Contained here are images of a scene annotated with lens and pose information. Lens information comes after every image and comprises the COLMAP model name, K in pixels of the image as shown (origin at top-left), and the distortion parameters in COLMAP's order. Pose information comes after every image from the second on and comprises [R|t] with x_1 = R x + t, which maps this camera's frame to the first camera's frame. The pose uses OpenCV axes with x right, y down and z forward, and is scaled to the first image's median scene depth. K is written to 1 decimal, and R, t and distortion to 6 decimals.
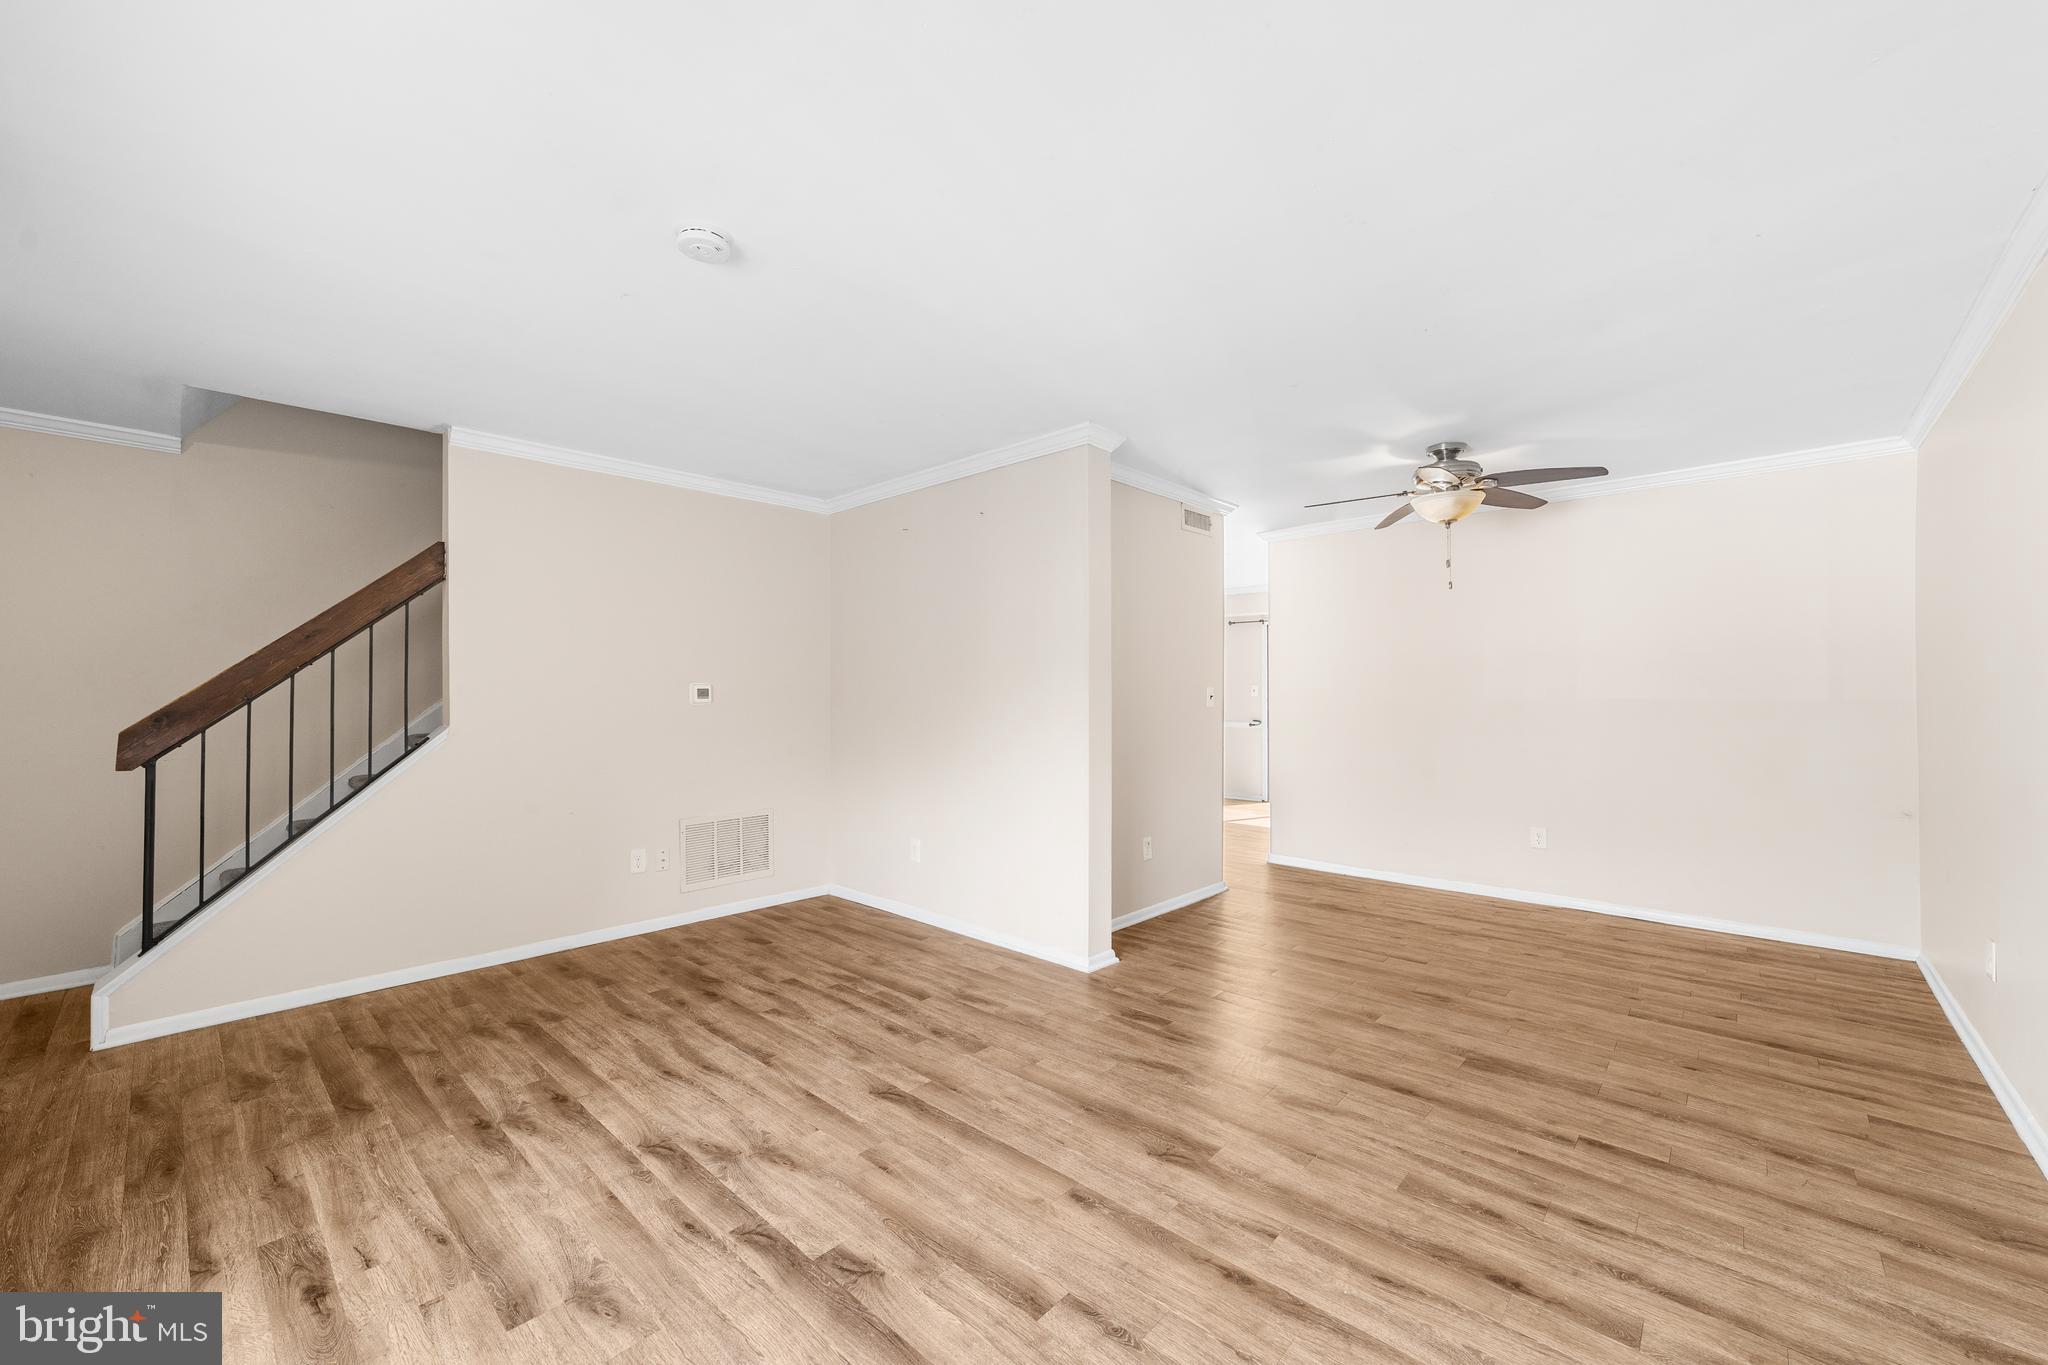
lens RADIAL K [[793.9, 0, 1028.0], [0, 793.9, 693.6], [0, 0, 1]] dist [-0.020057, 0.009129]
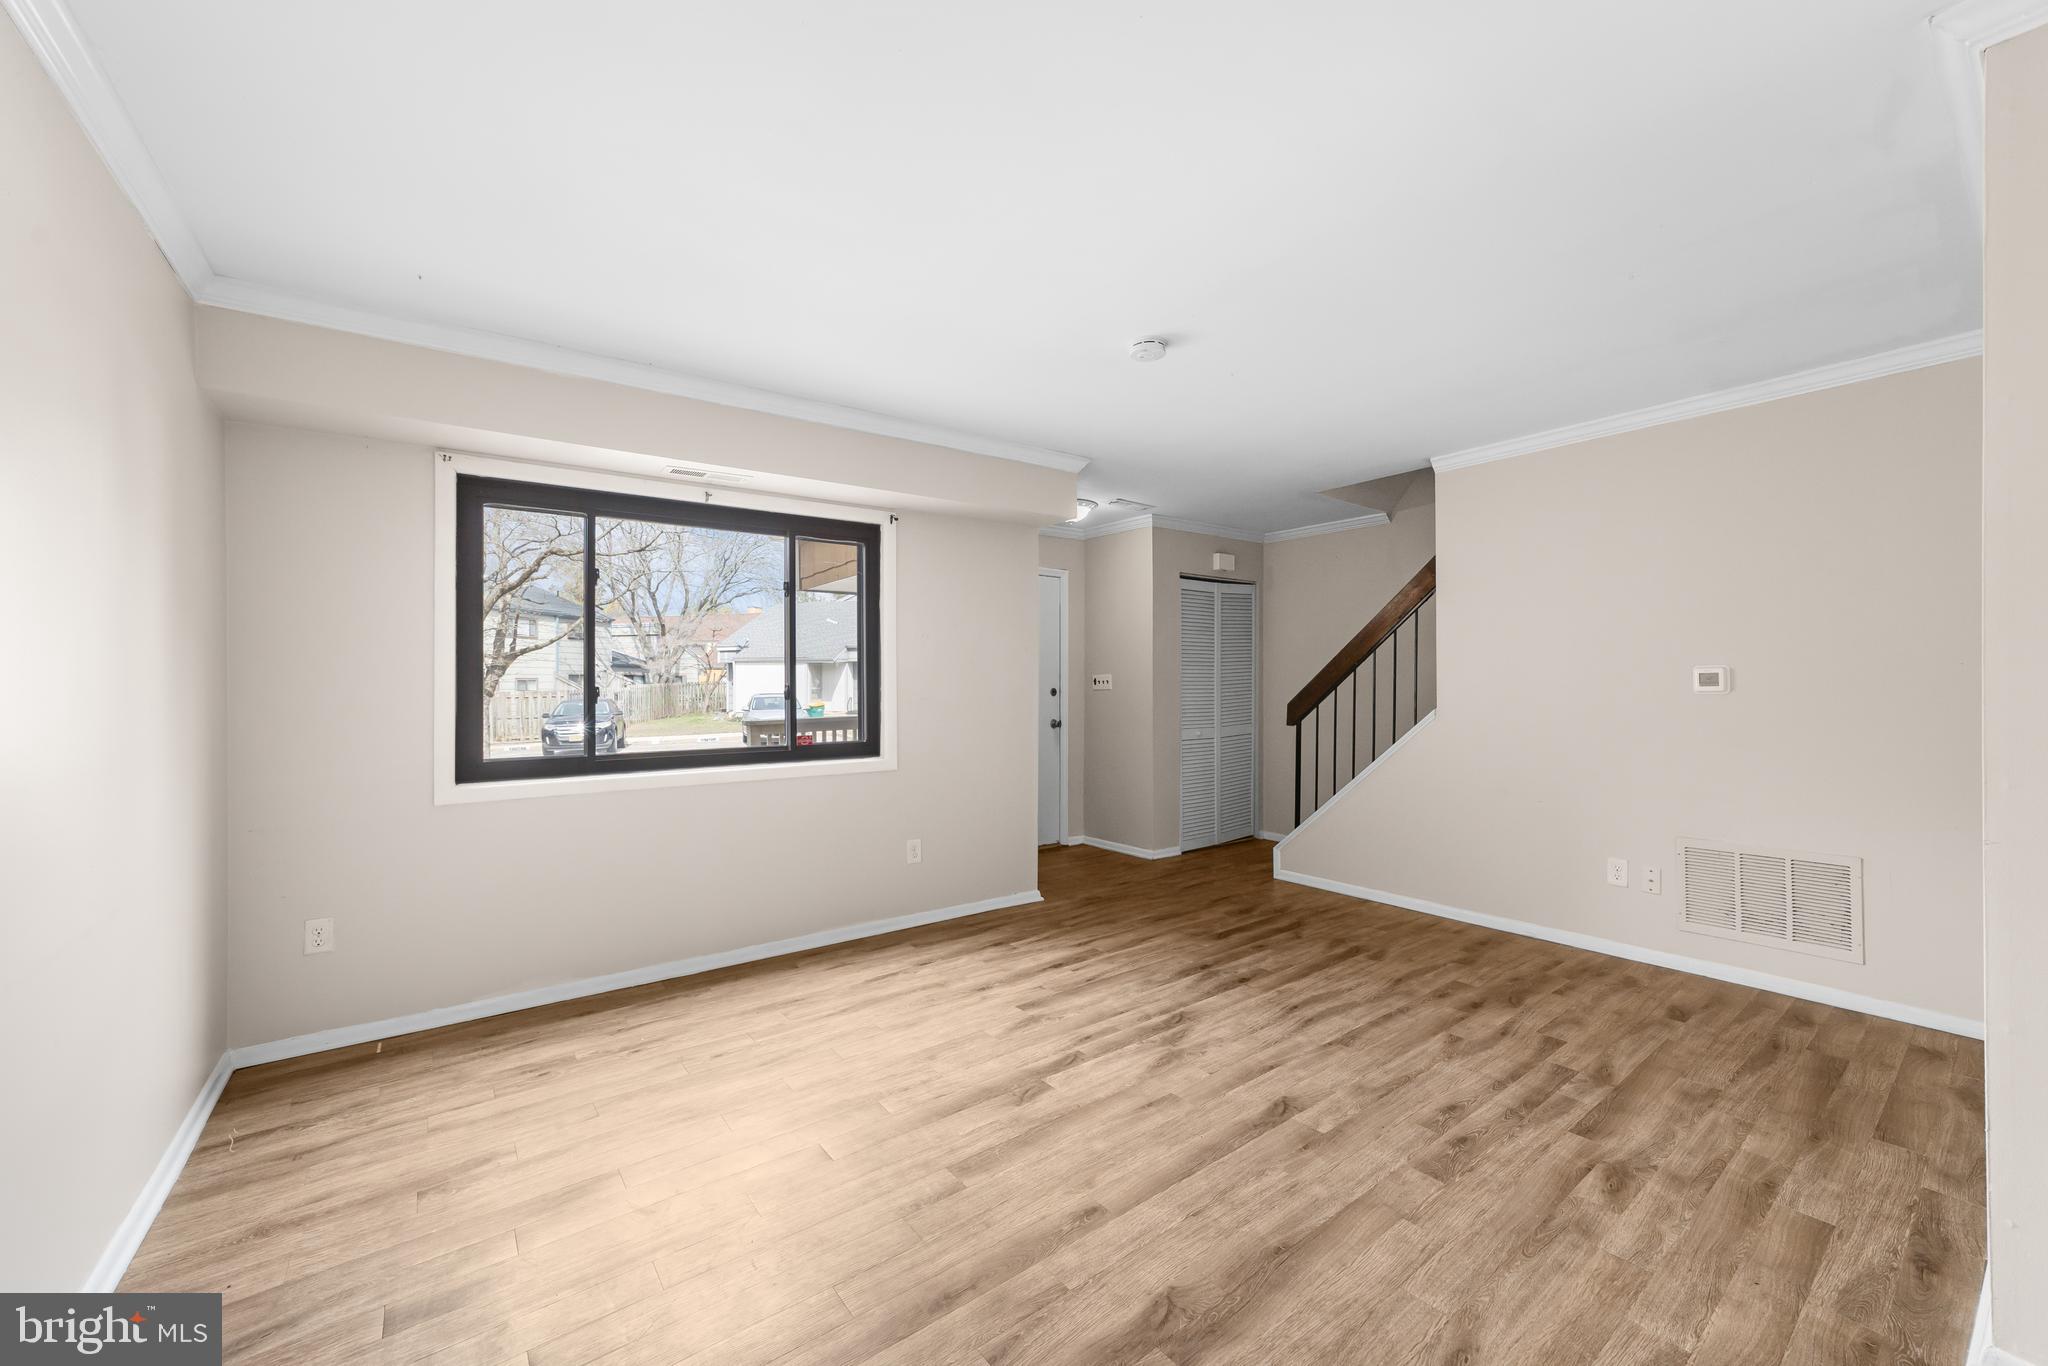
lens RADIAL K [[793.9, 0, 1028.0], [0, 793.9, 694.1], [0, 0, 1]] dist [-0.020057, 0.009129]
pose [[-0.181583, 0.015350, -0.983256, 0.735560], [0.005671, 0.999878, 0.014563, -0.001185], [0.983359, -0.002931, -0.181647, 0.803961]]
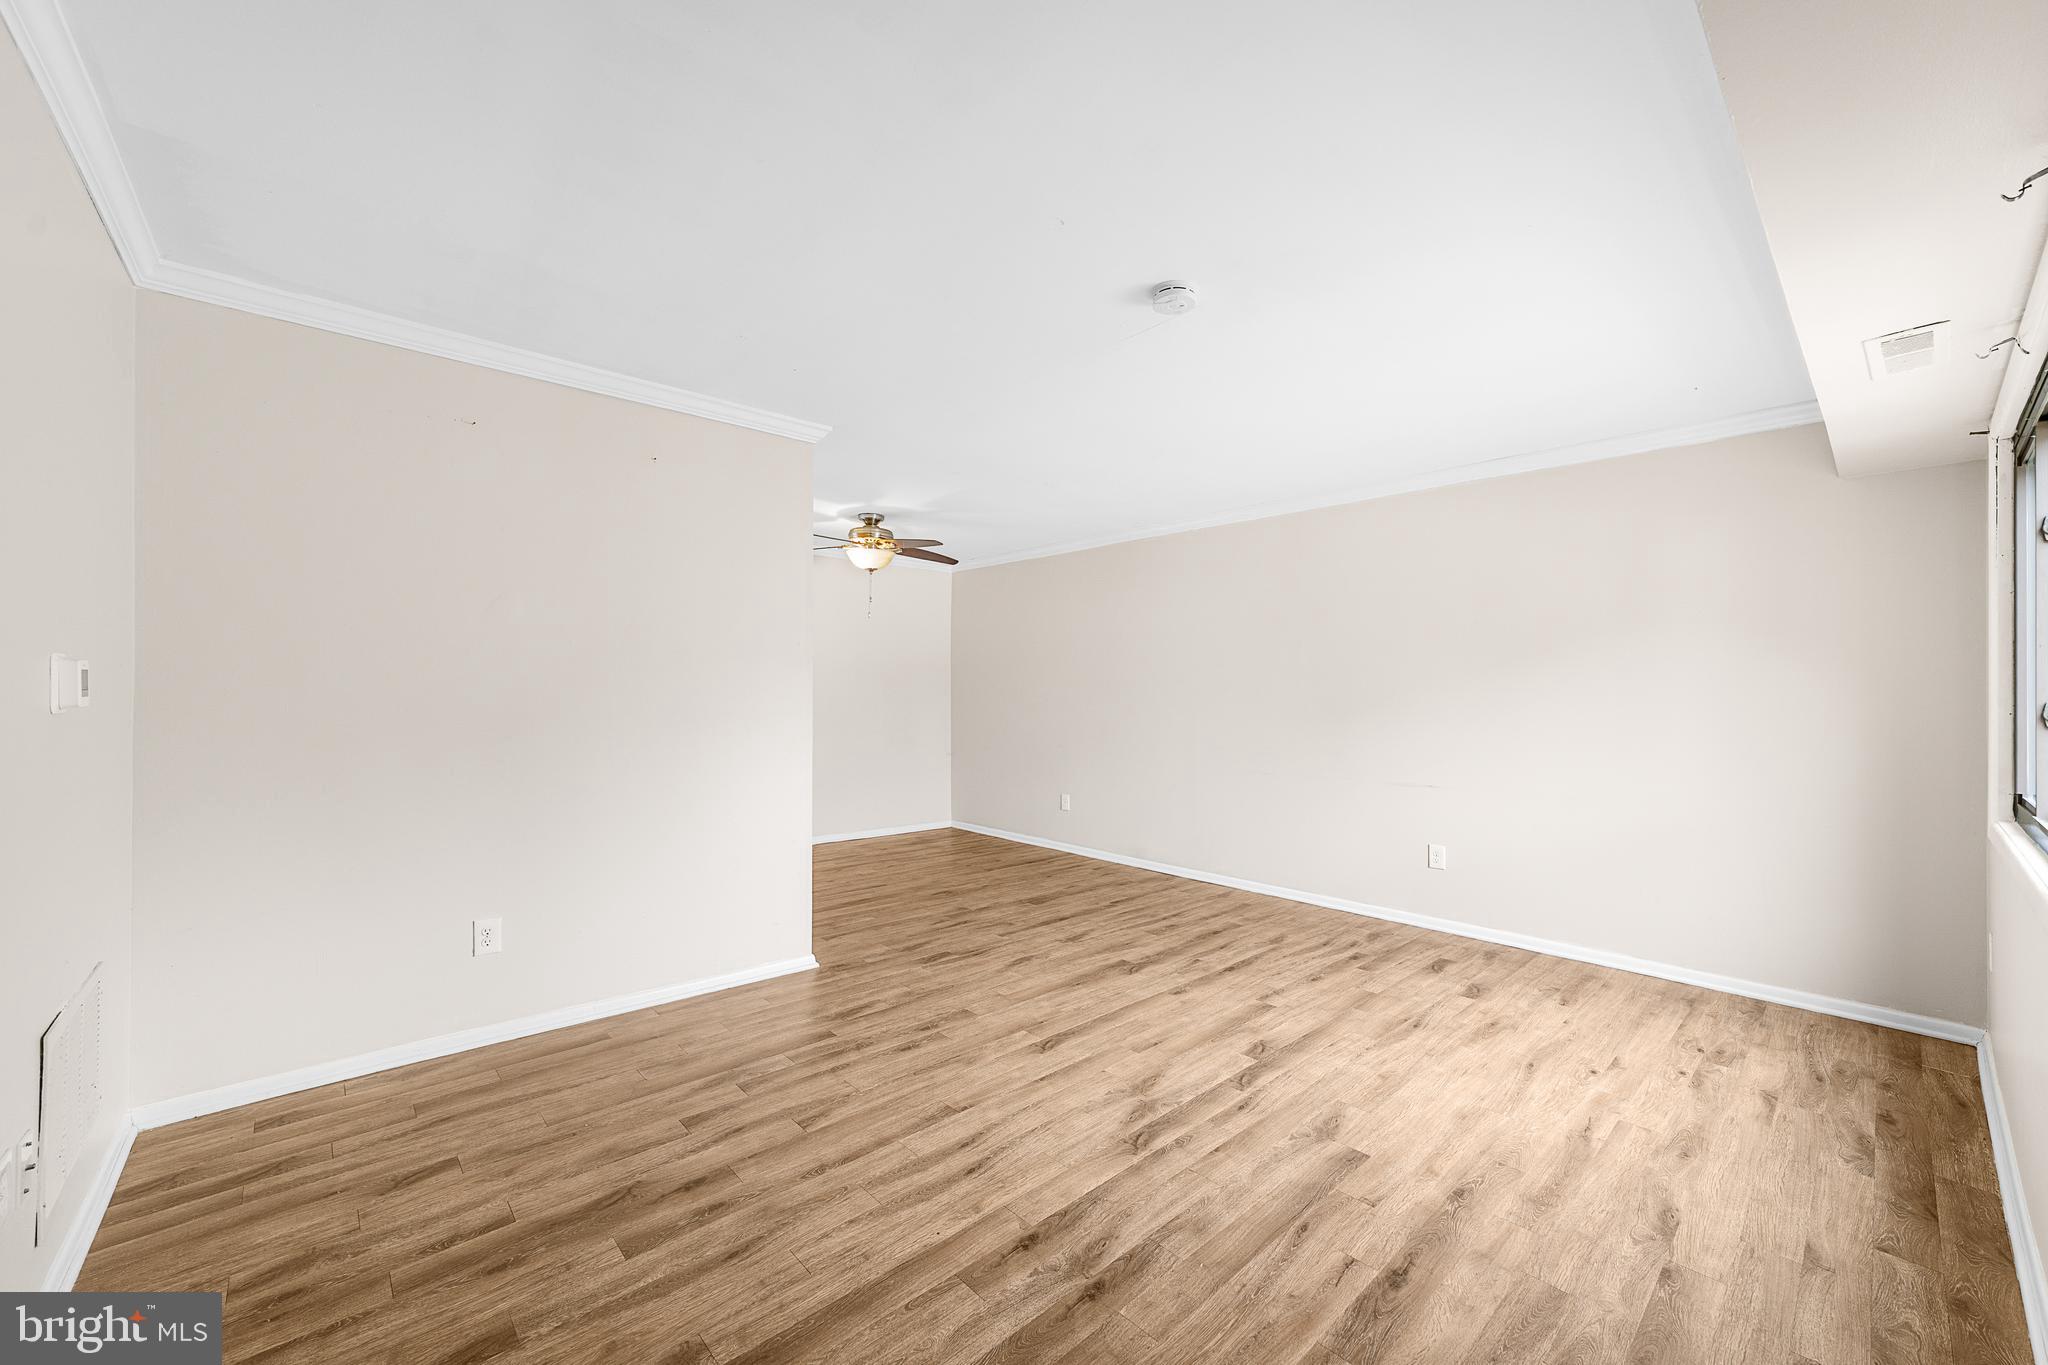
lens RADIAL K [[793.9, 0, 1028.0], [0, 793.9, 693.6], [0, 0, 1]] dist [-0.020057, 0.009129]
pose [[0.095139, 0.002444, 0.995461, -1.210458], [-0.007152, 0.999973, -0.001771, 0.002396], [-0.995438, -0.006951, 0.095154, 0.848959]]
